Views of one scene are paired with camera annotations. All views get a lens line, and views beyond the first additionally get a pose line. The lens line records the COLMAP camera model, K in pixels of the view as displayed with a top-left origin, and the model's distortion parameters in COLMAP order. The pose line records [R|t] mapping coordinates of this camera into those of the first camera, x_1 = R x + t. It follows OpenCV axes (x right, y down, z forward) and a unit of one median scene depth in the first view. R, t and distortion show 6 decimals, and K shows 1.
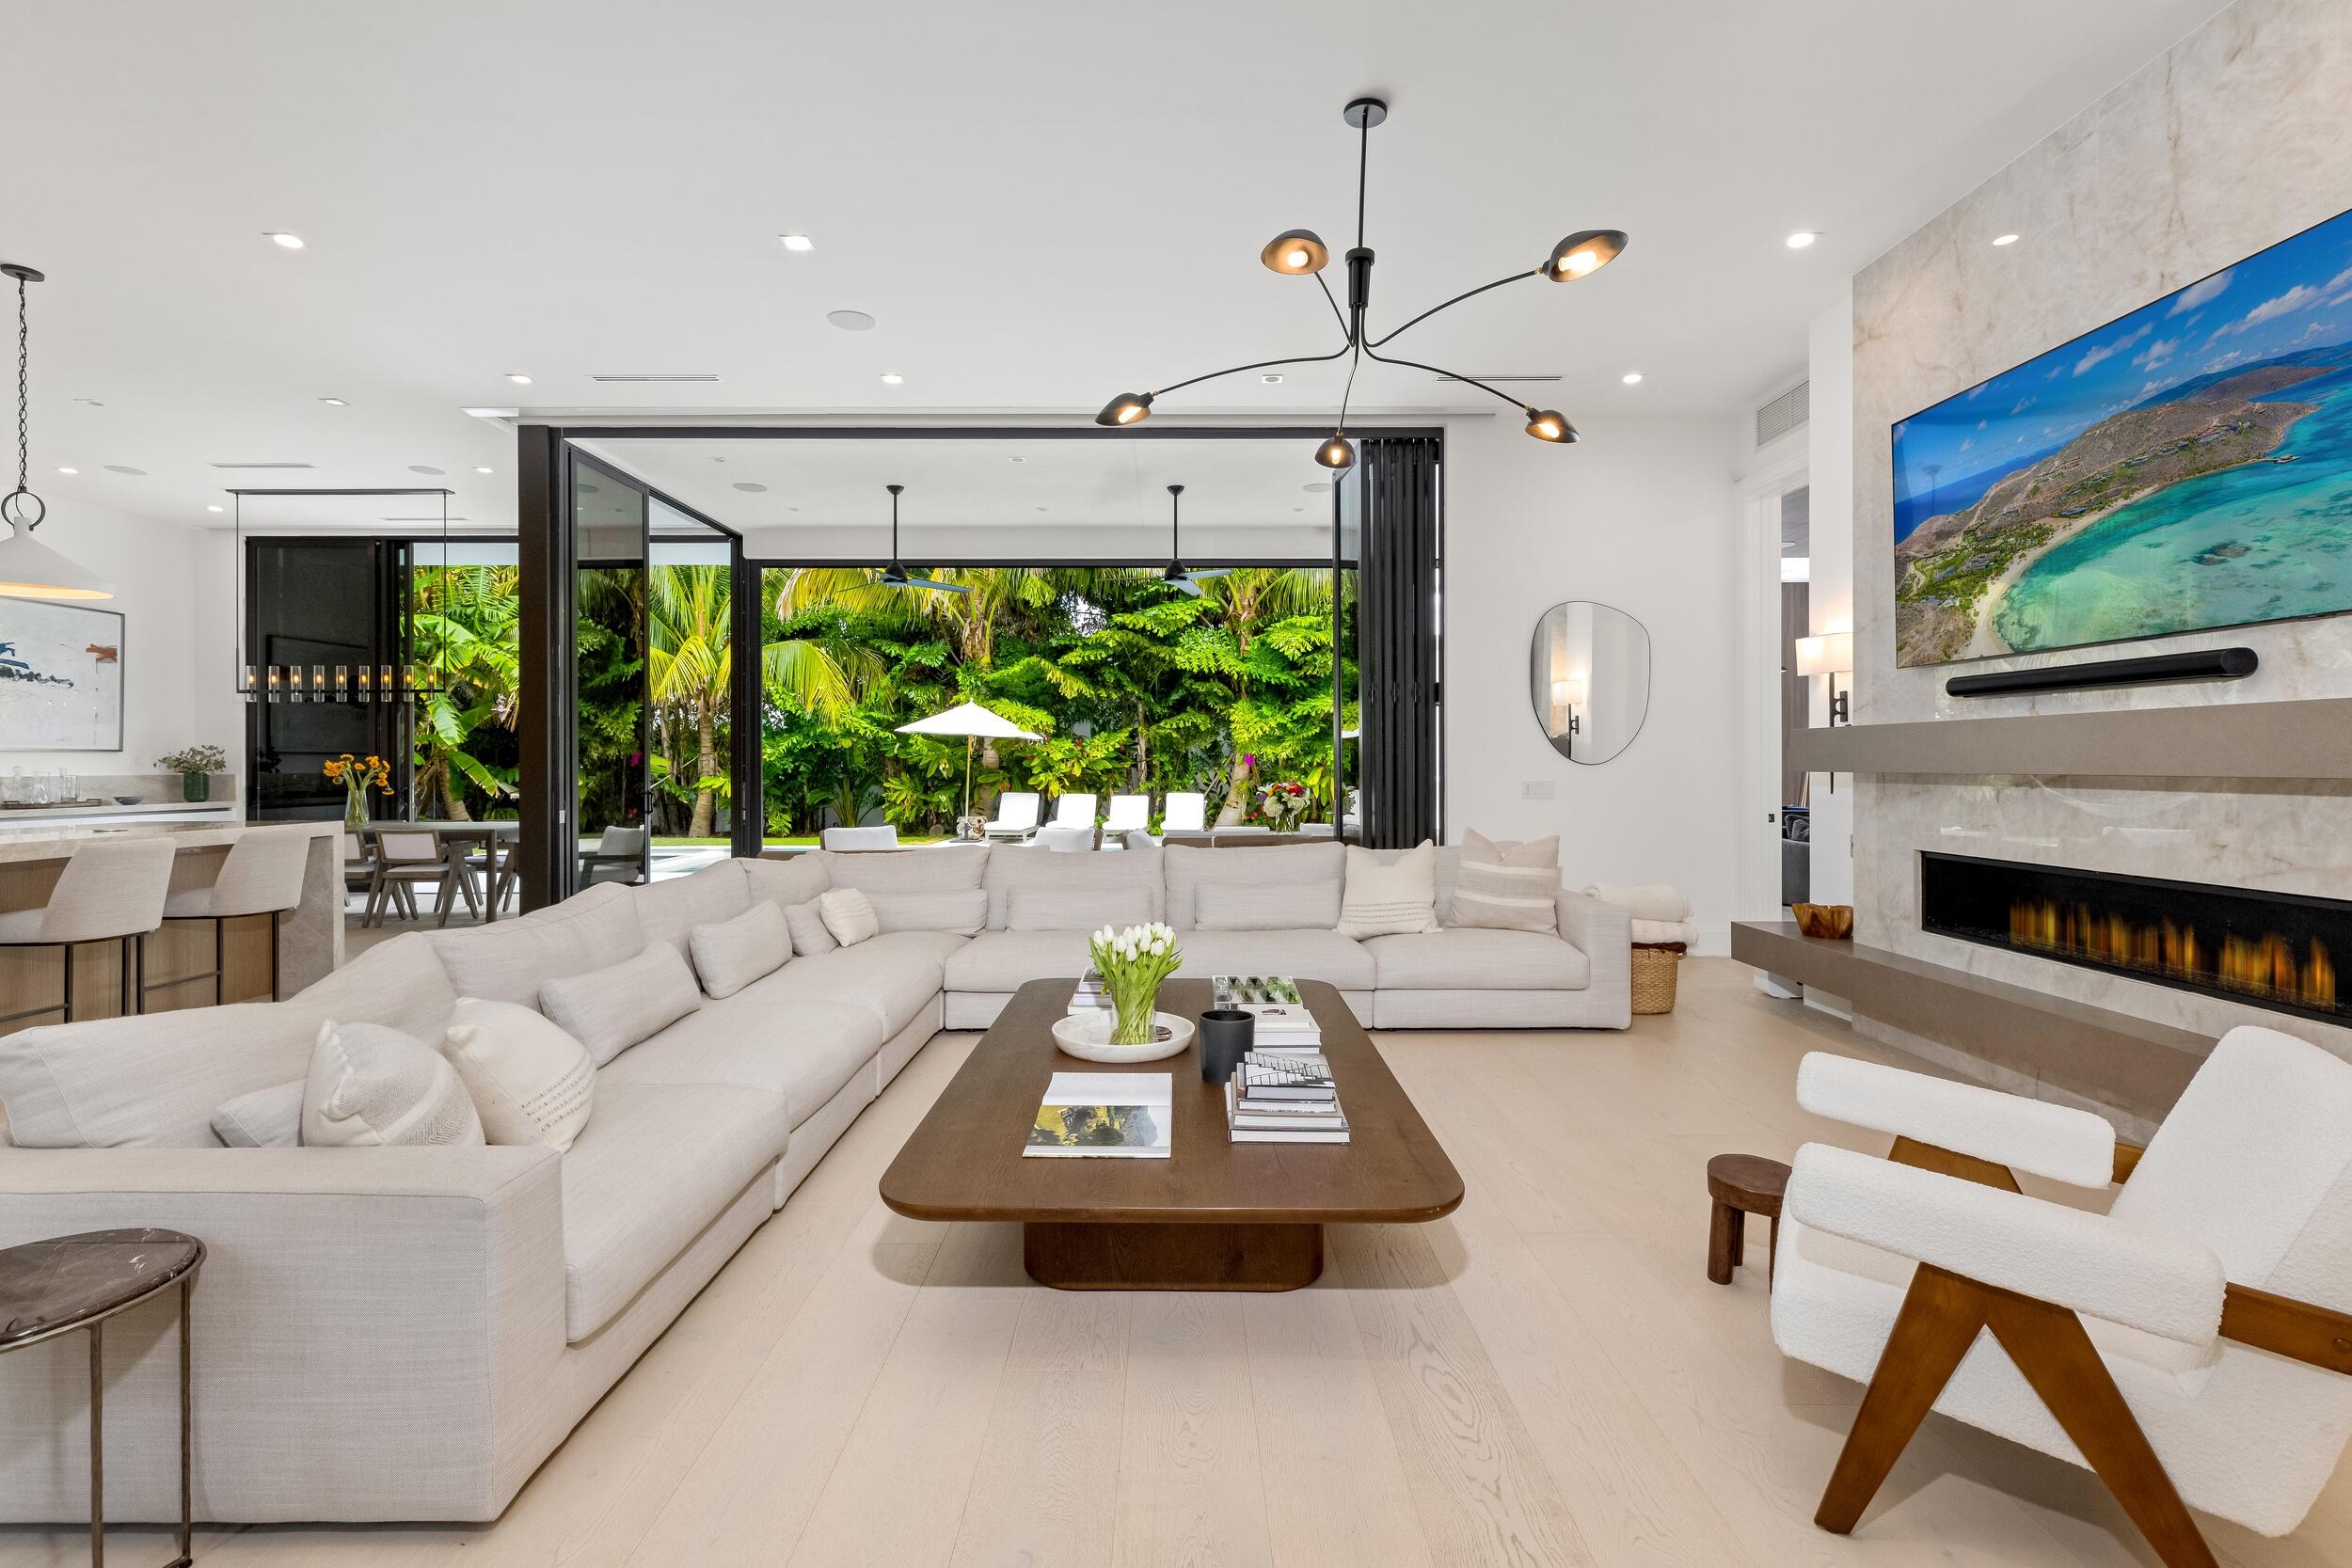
lens RADIAL K [[1091.3, 0, 1172.4], [0, 1091.3, 753.0], [0, 0, 1]] dist [0.008340, -0.000893]
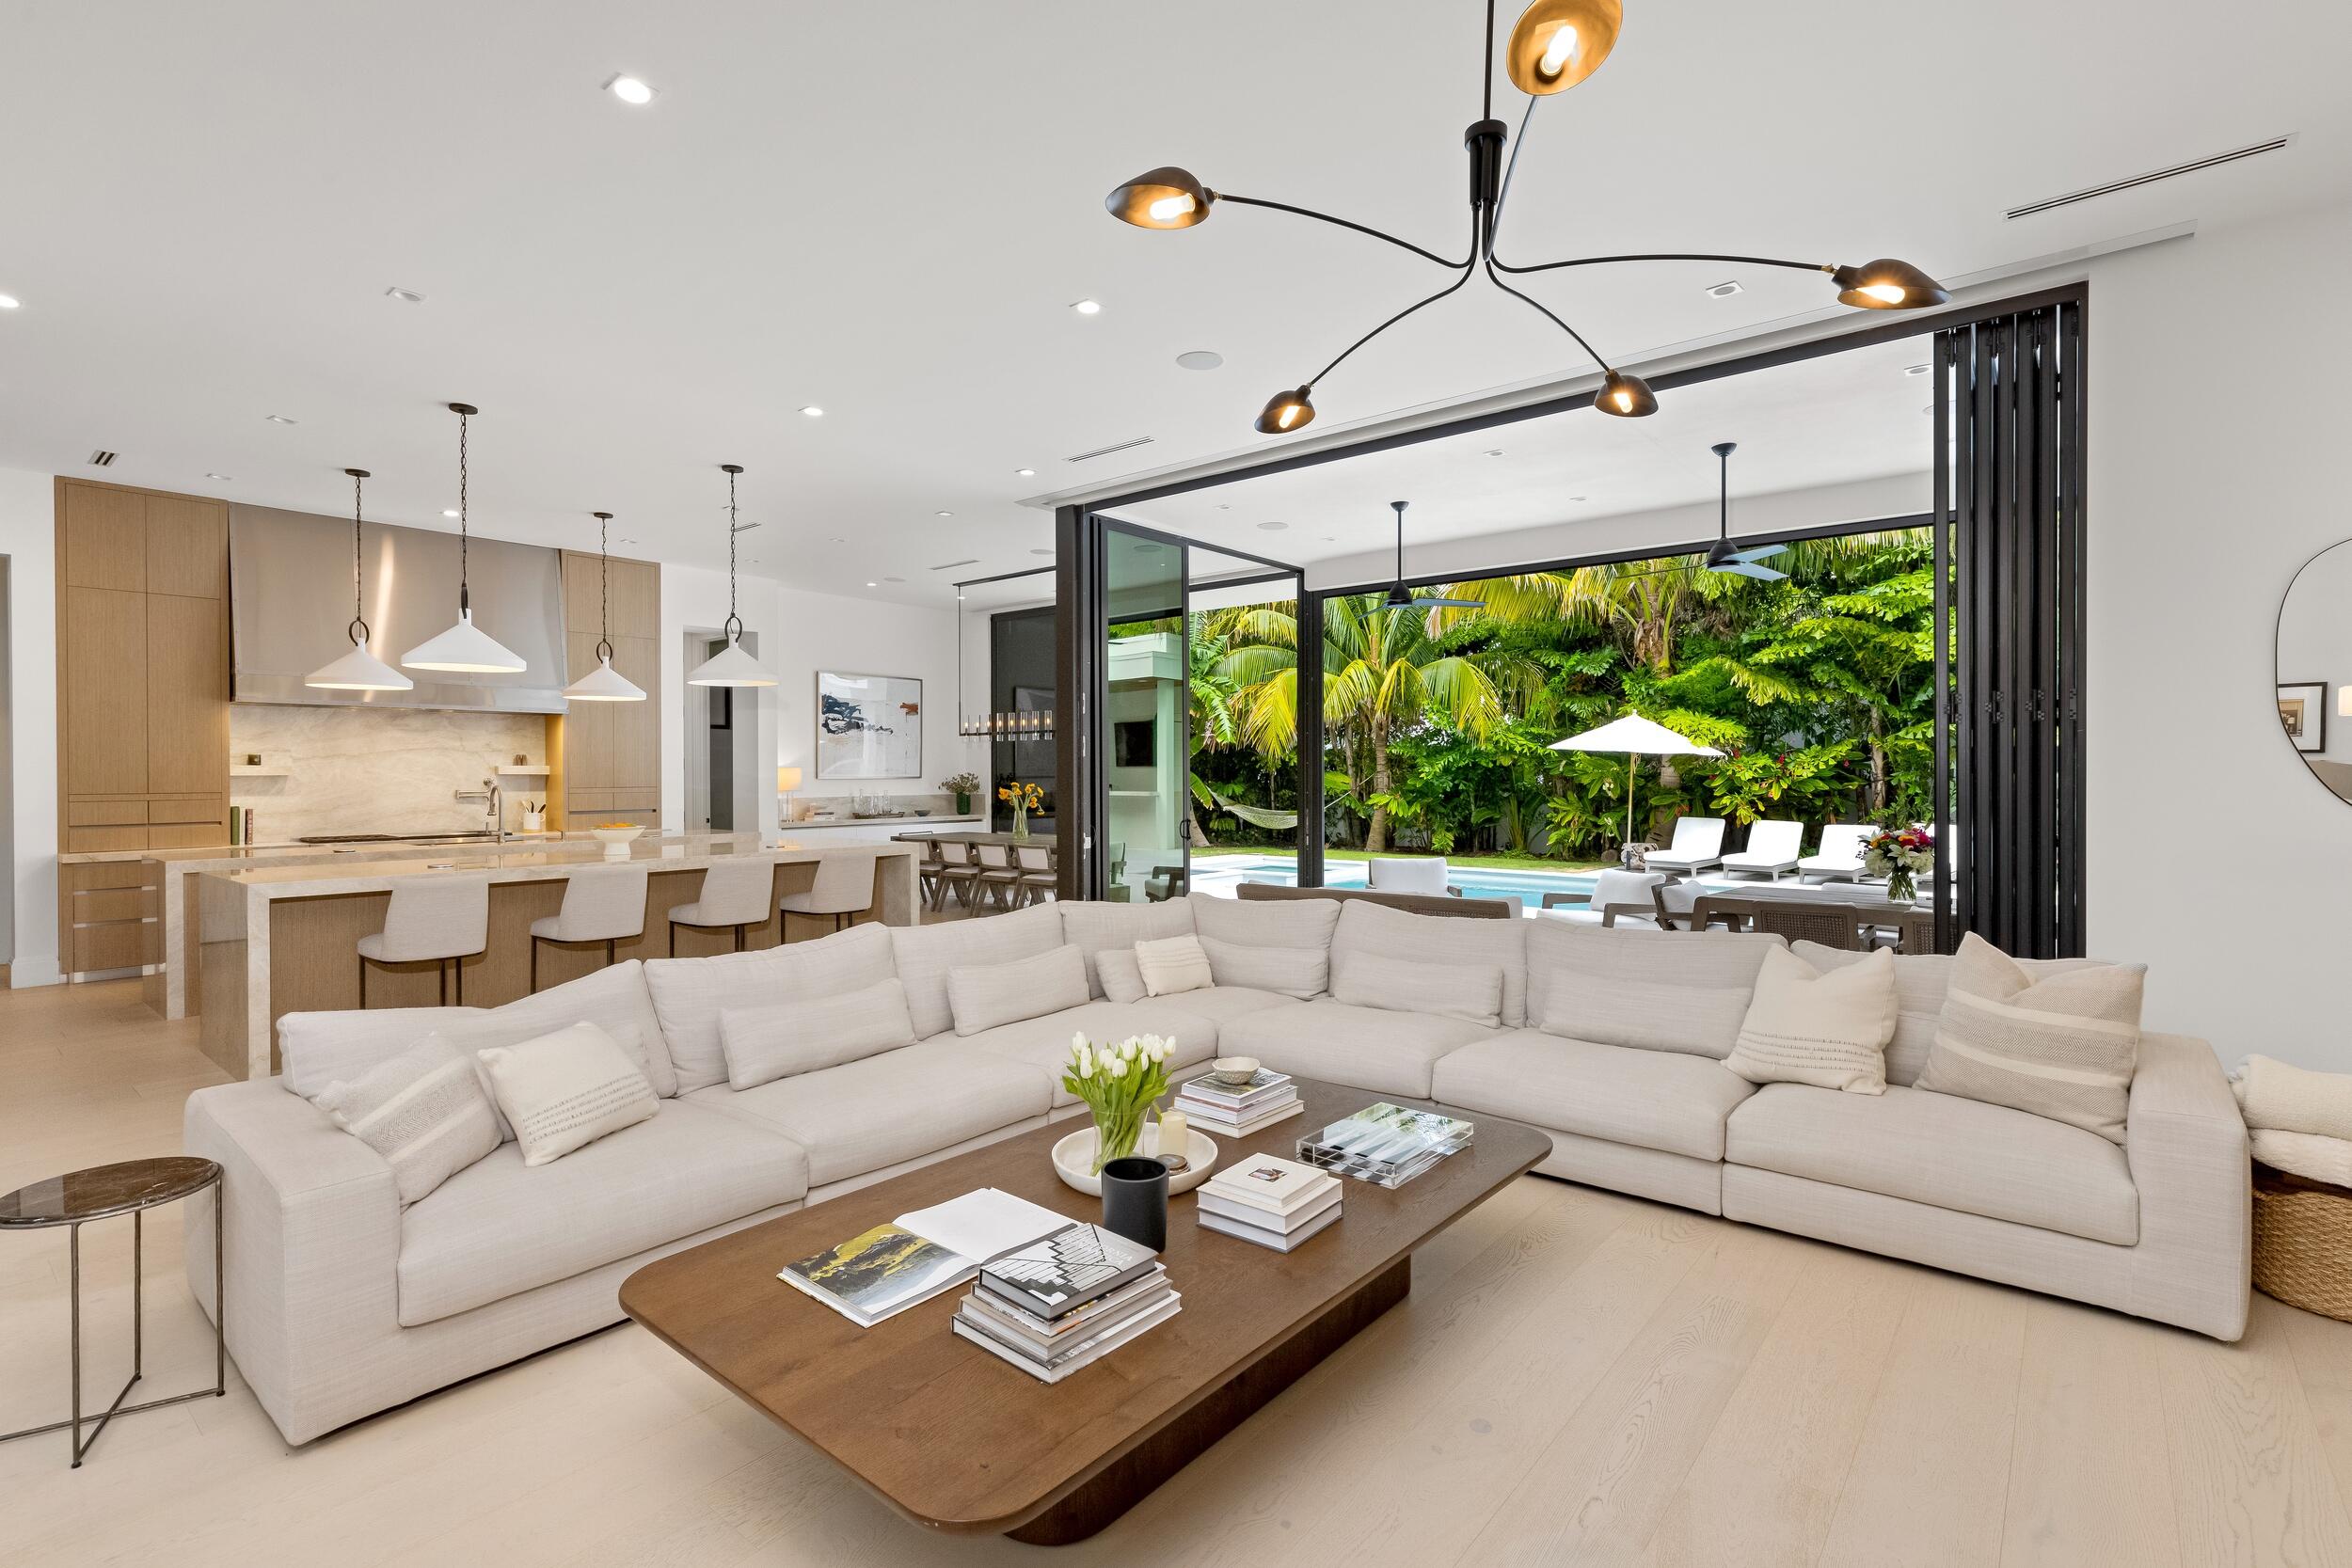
lens RADIAL K [[1091.3, 0, 1168.7], [0, 1091.3, 780.0], [0, 0, 1]] dist [0.008340, -0.000893]
pose [[0.764204, 0.005489, -0.644951, 0.178194], [0.006783, 0.999840, 0.016546, -0.018230], [0.644939, -0.017019, 0.764044, 0.124214]]
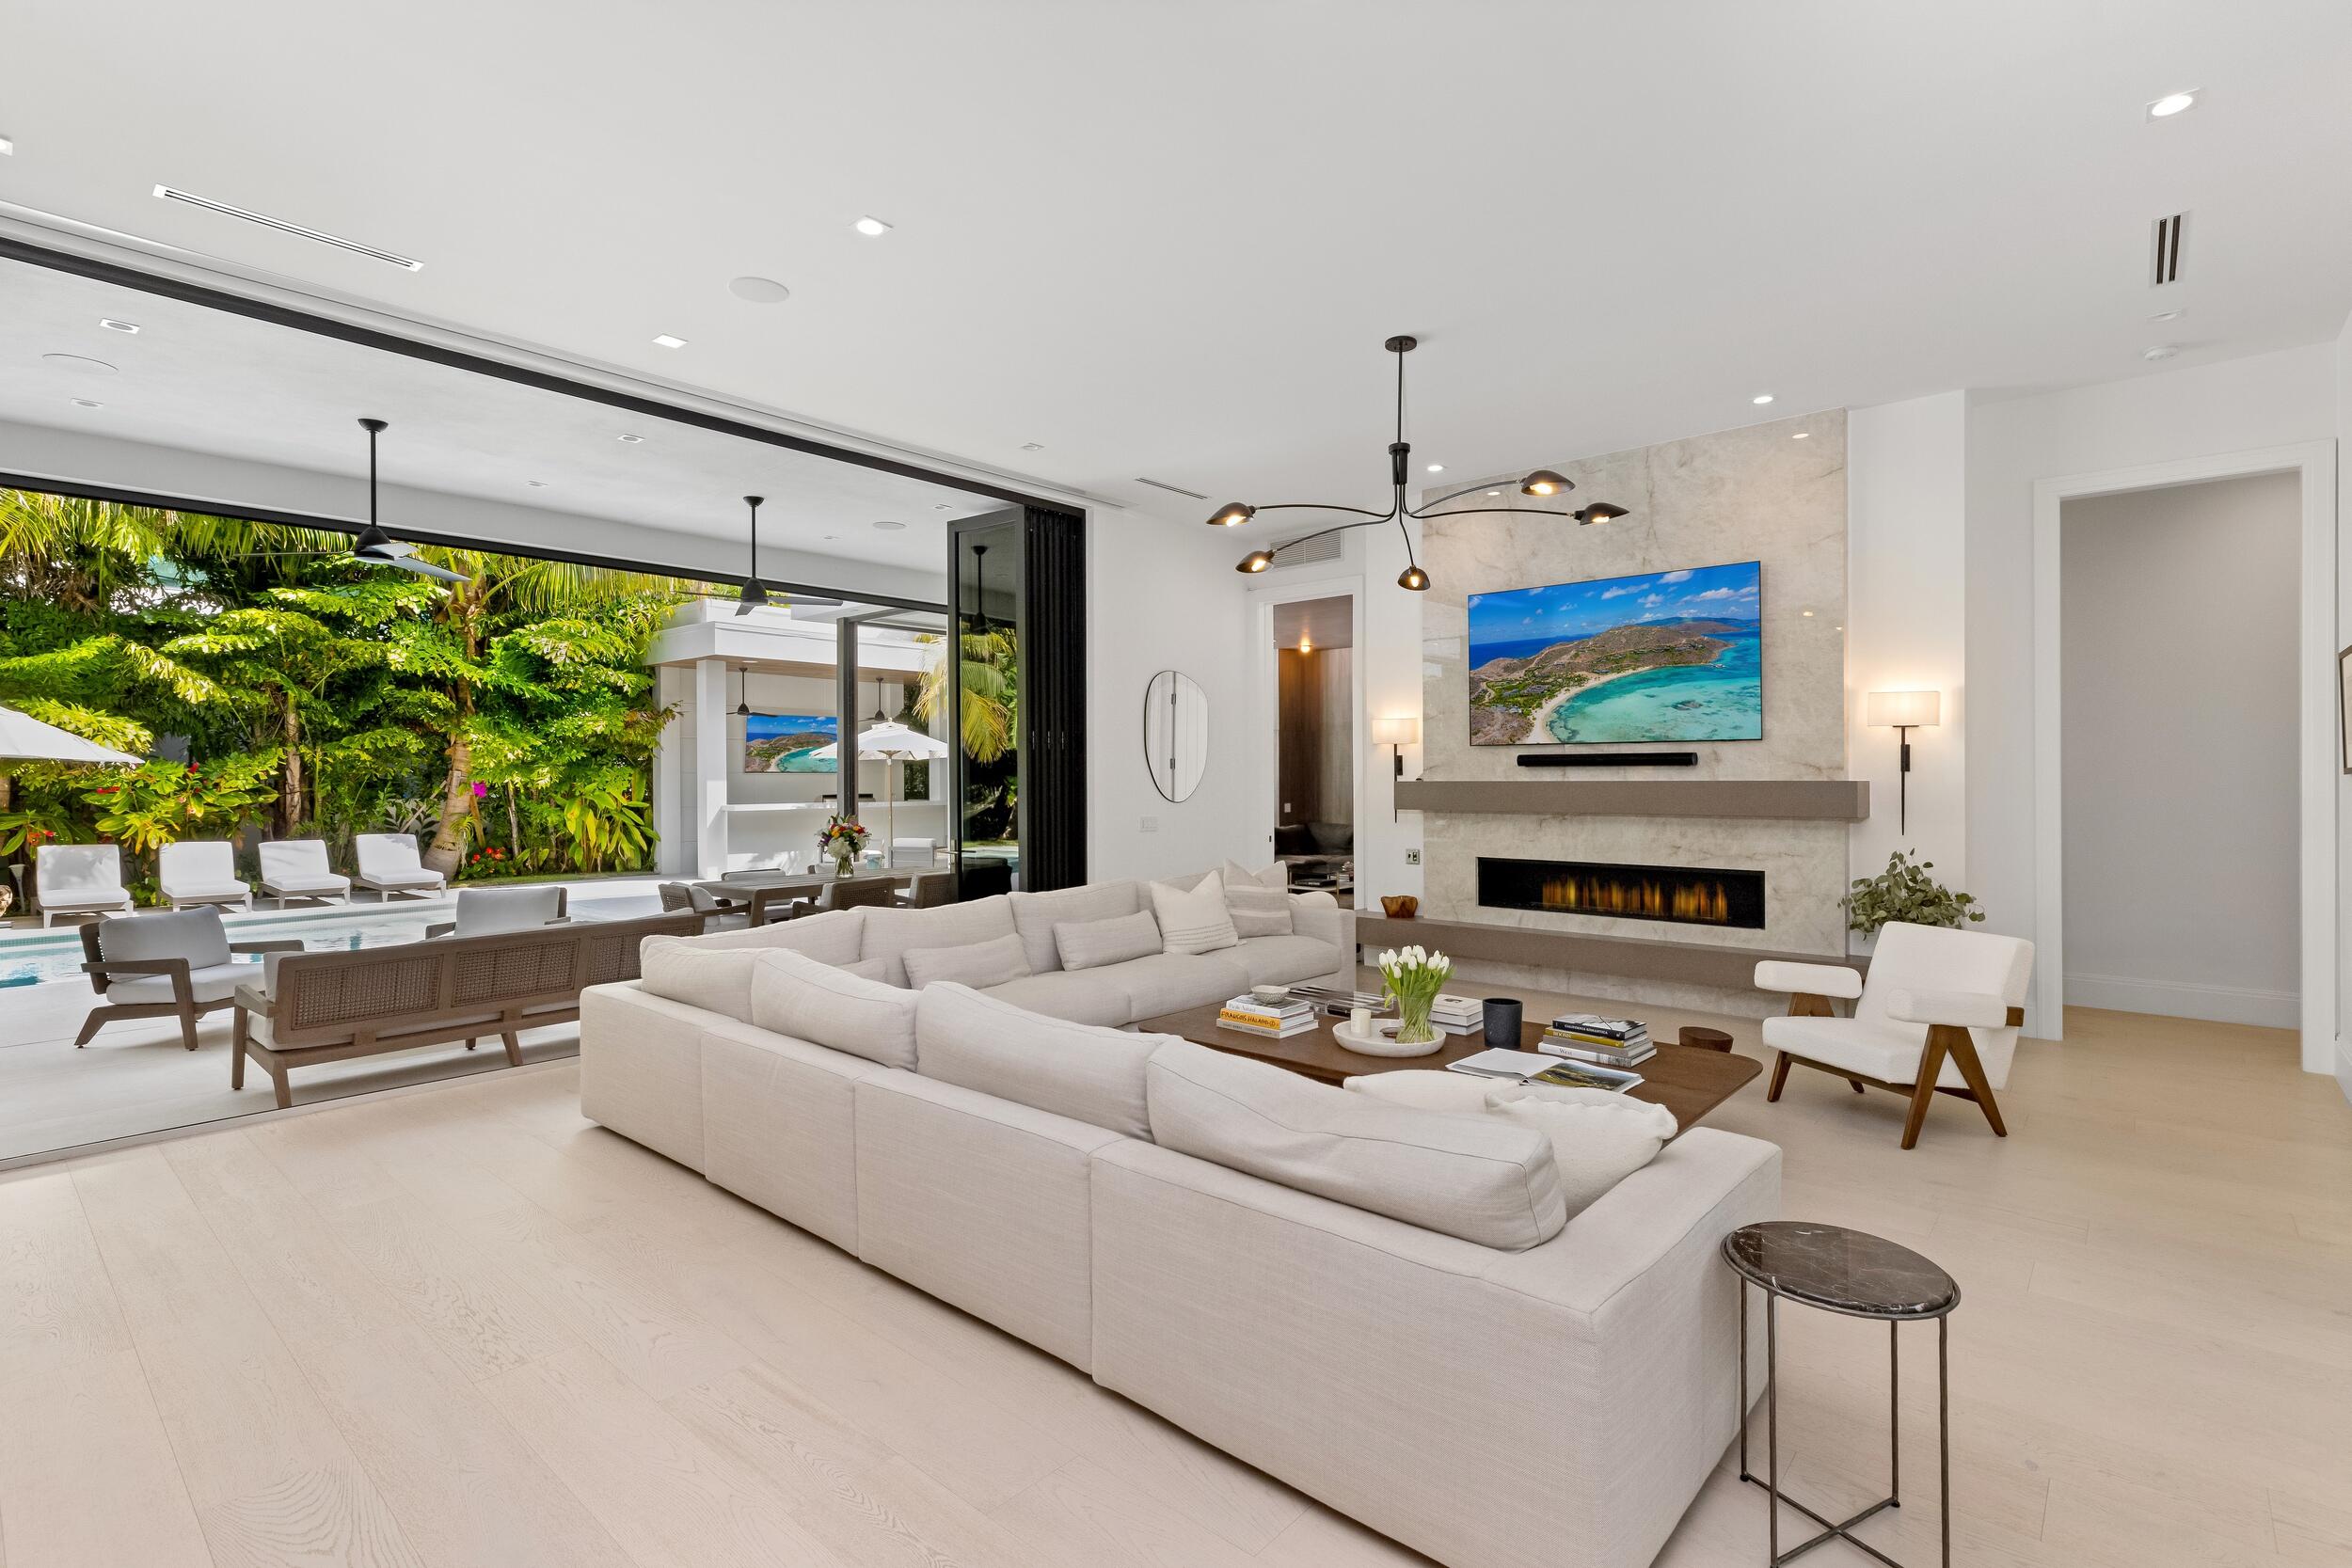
lens RADIAL K [[1091.3, 0, 1218.0], [0, 1091.3, 767.9], [0, 0, 1]] dist [0.008340, -0.000893]
pose [[0.648136, 0.003818, 0.761515, -0.365112], [-0.003116, 0.999992, -0.002362, -0.017325], [-0.761518, -0.000842, 0.648143, 0.103888]]
